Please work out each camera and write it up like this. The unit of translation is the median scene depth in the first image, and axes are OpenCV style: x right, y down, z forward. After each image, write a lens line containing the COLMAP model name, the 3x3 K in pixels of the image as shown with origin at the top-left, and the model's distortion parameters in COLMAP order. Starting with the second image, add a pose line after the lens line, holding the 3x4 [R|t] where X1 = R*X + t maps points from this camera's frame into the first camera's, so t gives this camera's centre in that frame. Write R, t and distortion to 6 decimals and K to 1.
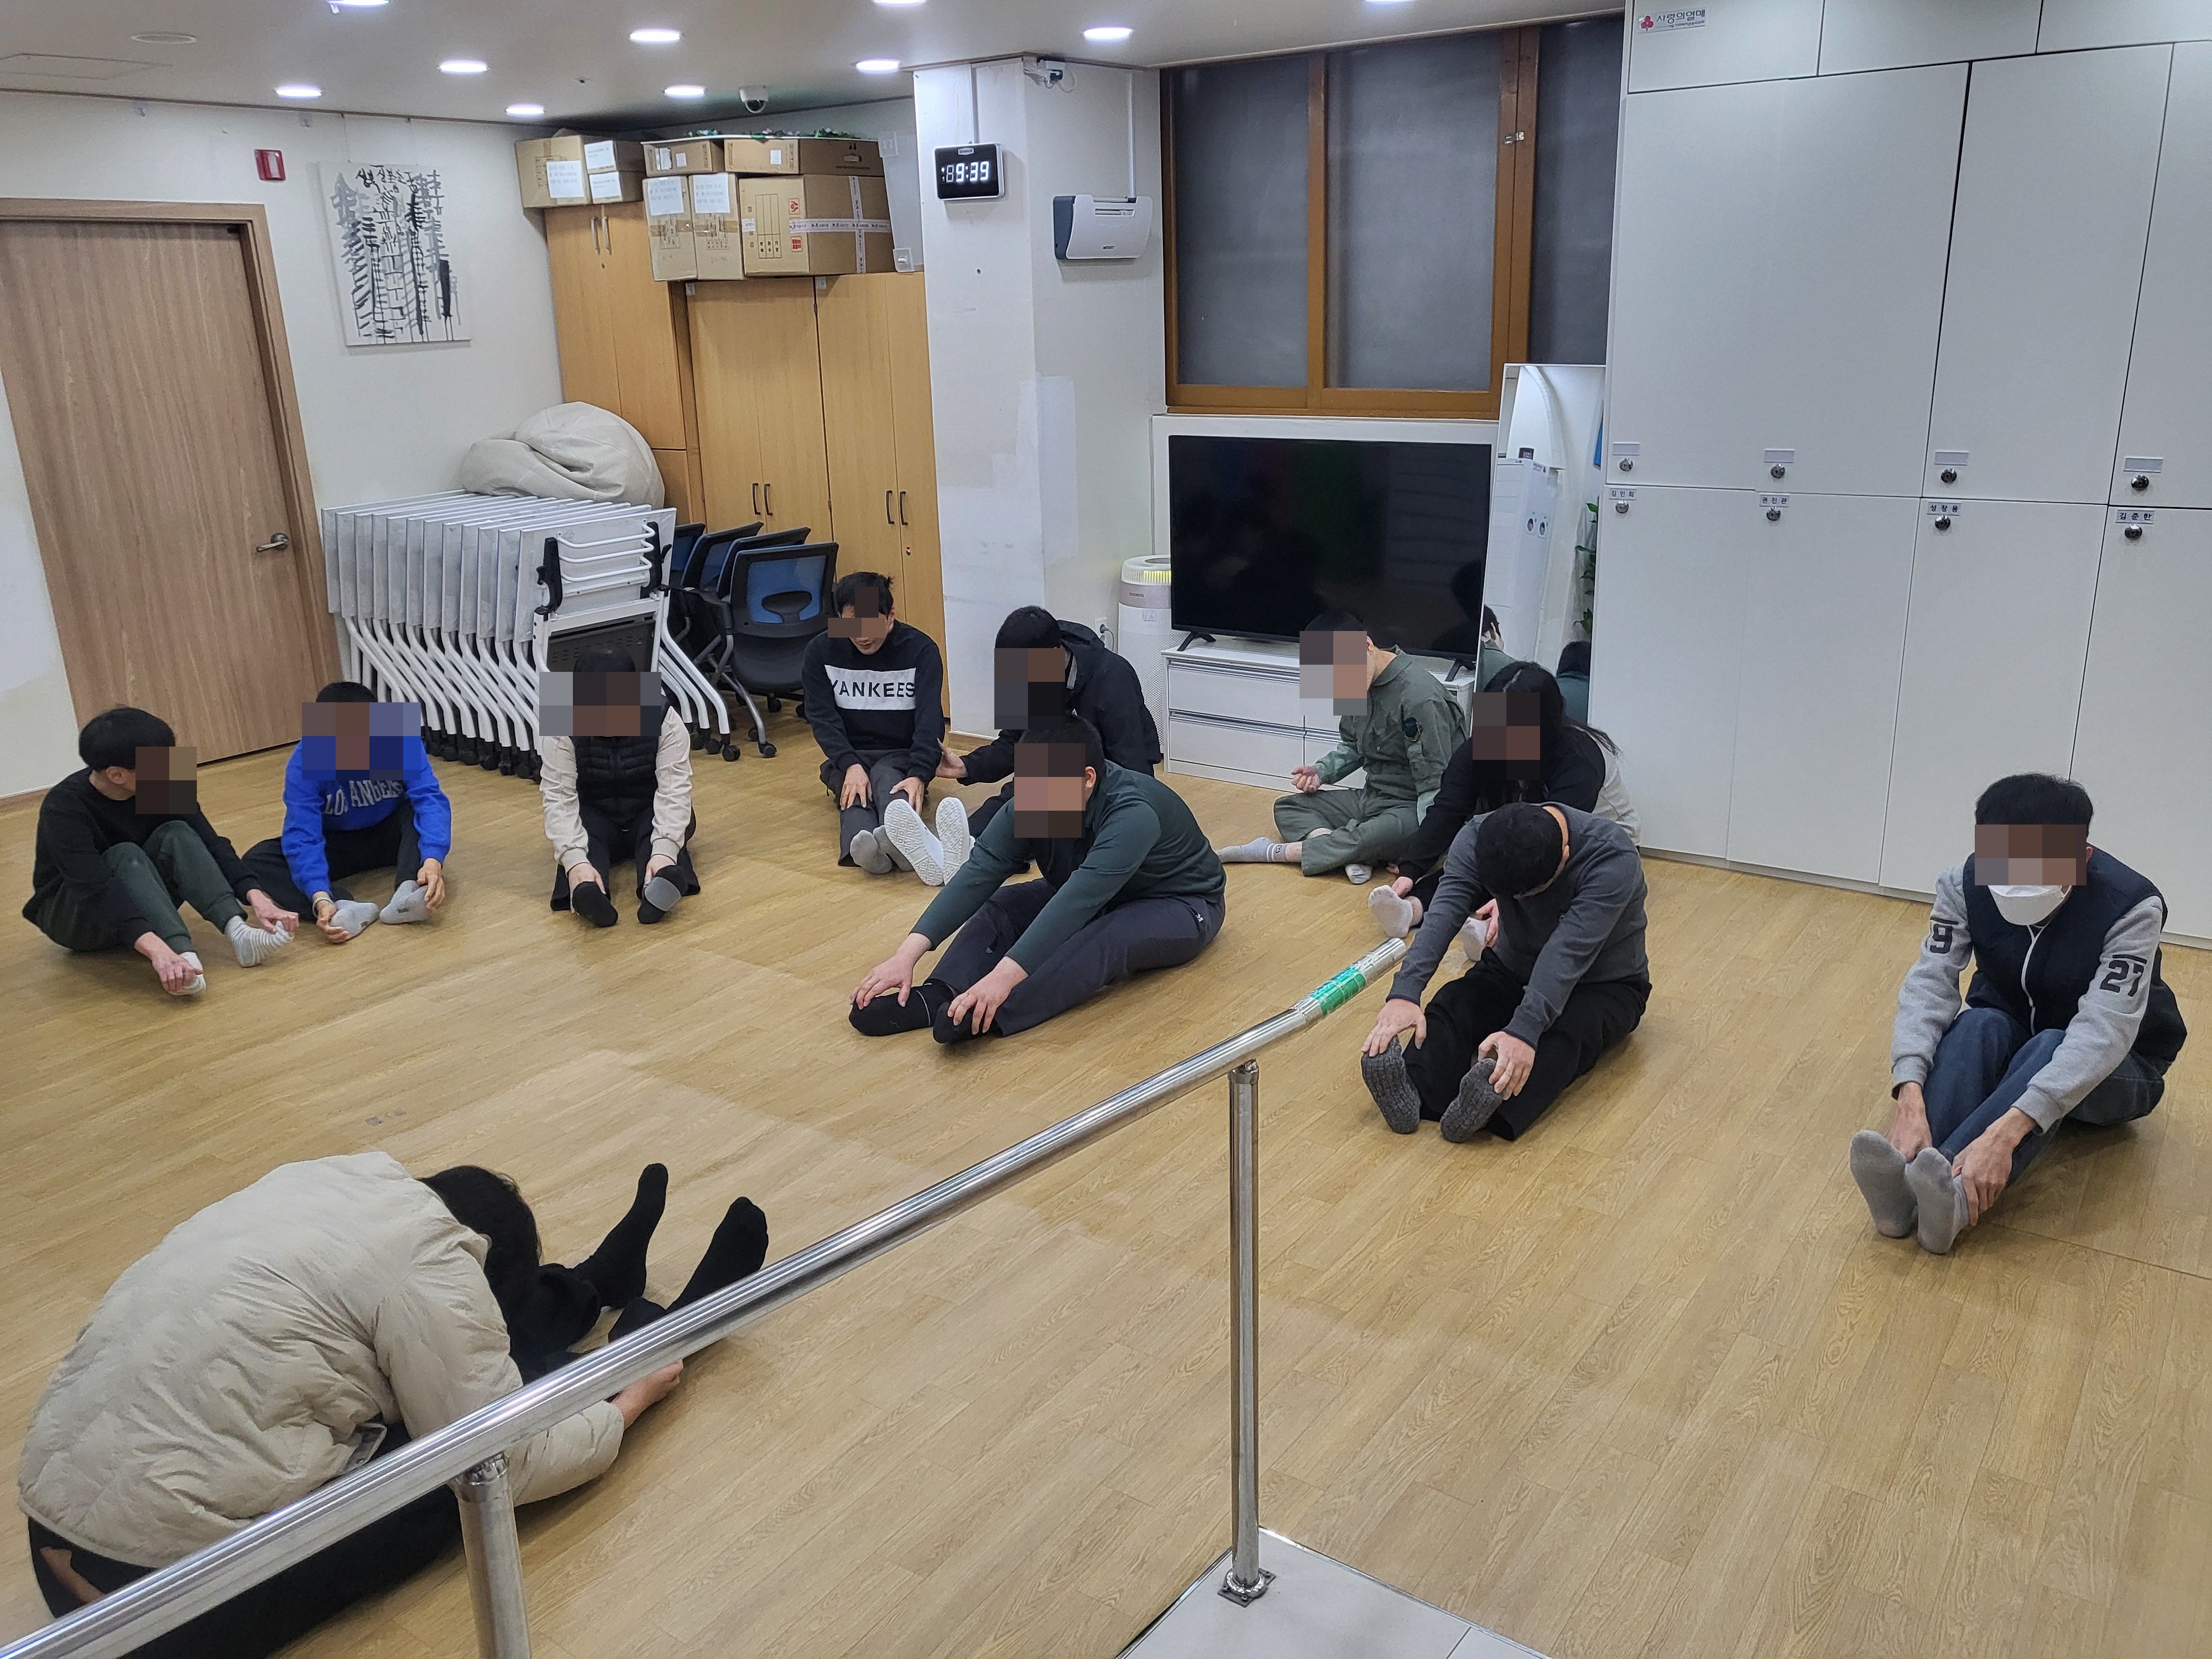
lens RADIAL K [[1705.1, 0, 1106.0], [0, 1705.1, 829.5], [0, 0, 1]] dist [-0.076788, 0.179733]
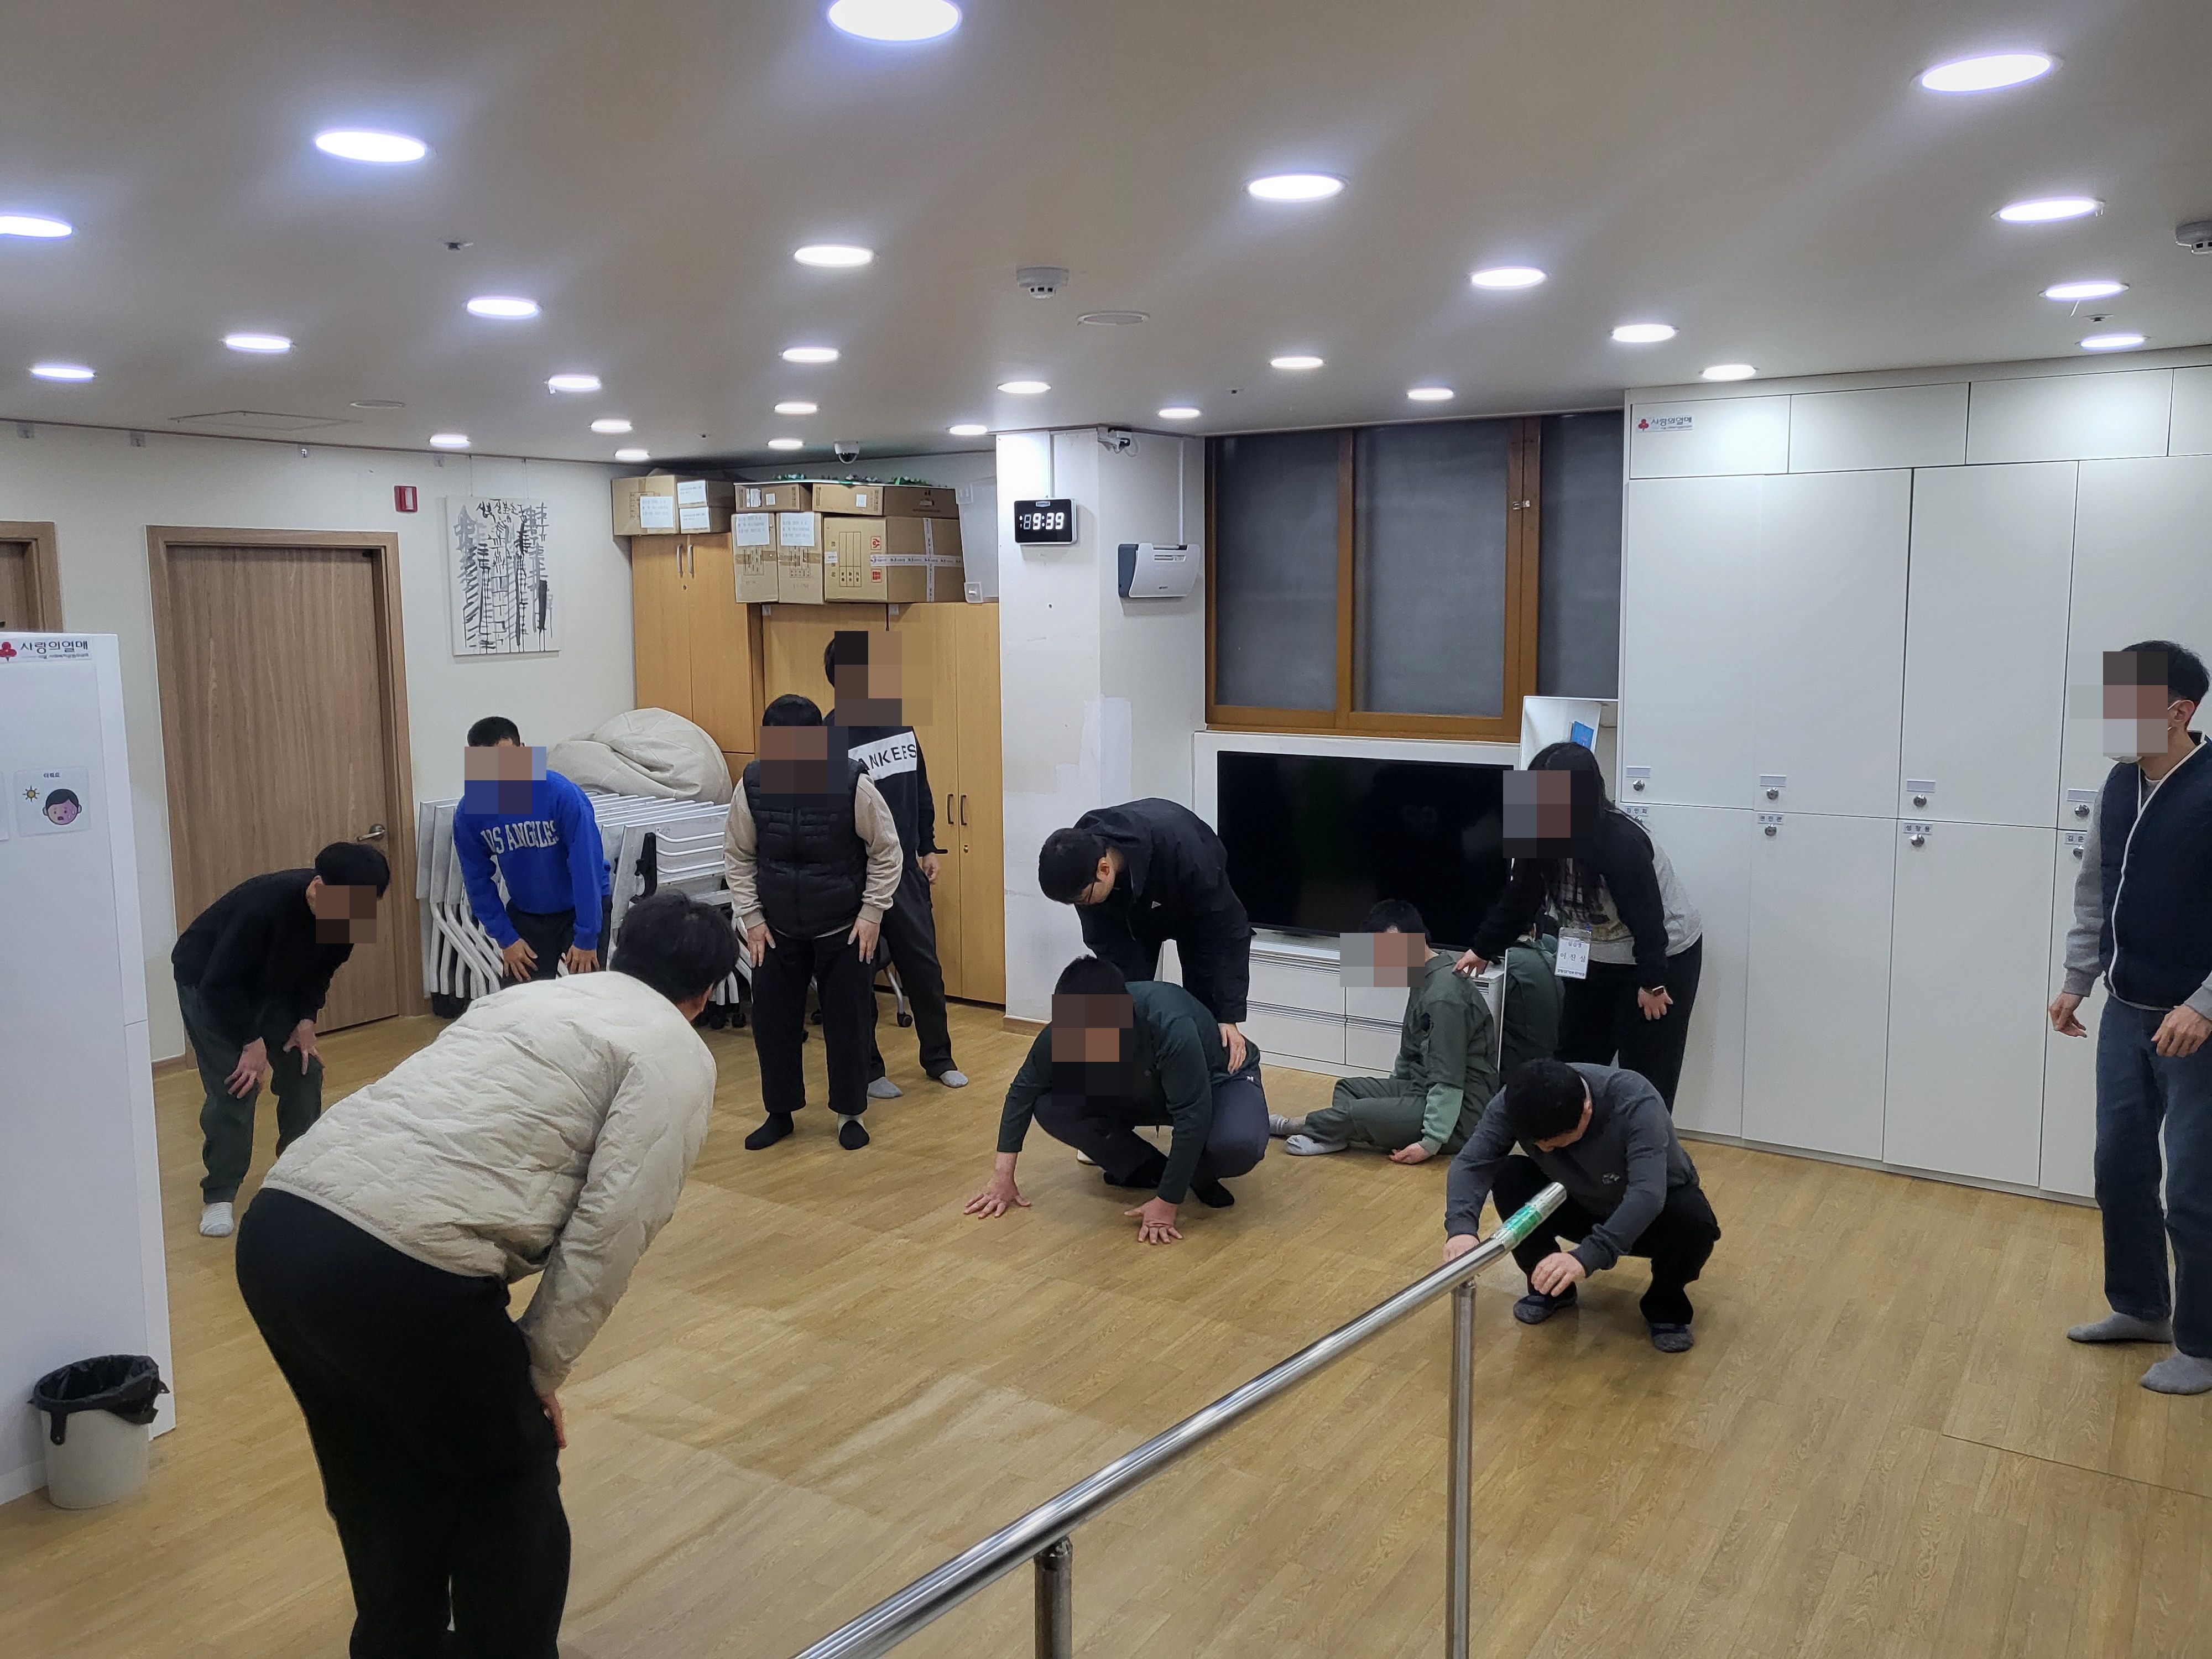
lens RADIAL K [[1725.4, 0, 1106.0], [0, 1725.4, 829.5], [0, 0, 1]] dist [0.000055, 0.038018]
pose [[0.998370, 0.015287, 0.054988, -0.095363], [-0.005645, 0.985184, -0.171406, 0.012543], [-0.056794, 0.170816, 0.983665, -0.099239]]
